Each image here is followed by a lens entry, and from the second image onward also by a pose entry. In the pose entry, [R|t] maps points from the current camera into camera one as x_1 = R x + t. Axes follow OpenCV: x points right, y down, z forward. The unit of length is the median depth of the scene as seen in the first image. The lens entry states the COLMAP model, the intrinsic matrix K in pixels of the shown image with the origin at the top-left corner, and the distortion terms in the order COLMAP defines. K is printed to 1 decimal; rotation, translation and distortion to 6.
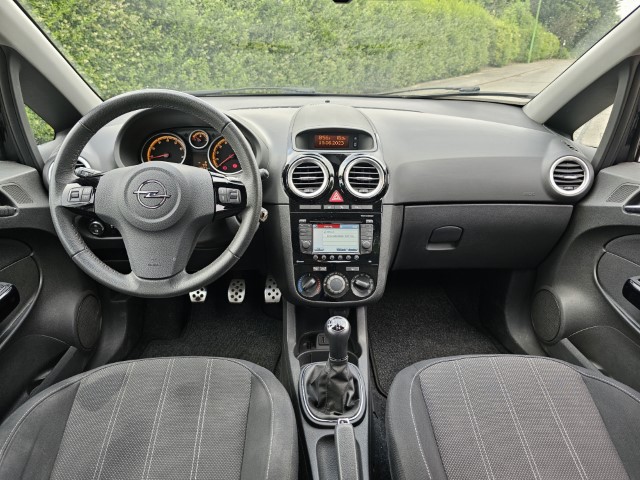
lens RADIAL K [[441.7, 0, 318.6], [0, 441.7, 237.2], [0, 0, 1]] dist [0.053265, -0.045919]
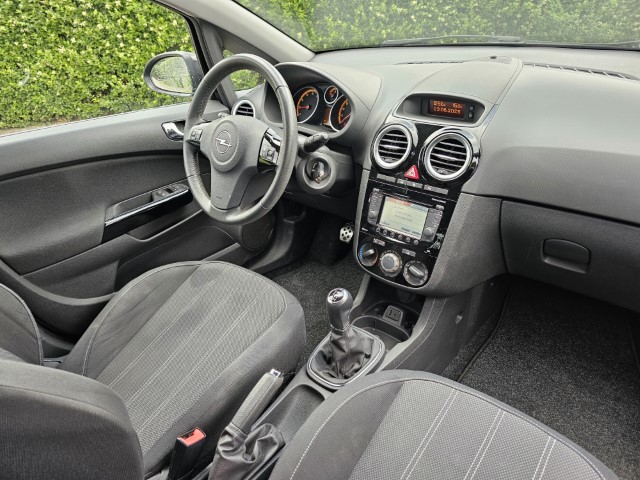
lens RADIAL K [[441.7, 0, 318.6], [0, 441.7, 237.2], [0, 0, 1]] dist [0.053265, -0.045919]
pose [[0.706939, 0.289287, -0.645407, 0.530694], [-0.193023, 0.956799, 0.217434, -0.124255], [0.680425, -0.029134, 0.732238, 0.190381]]
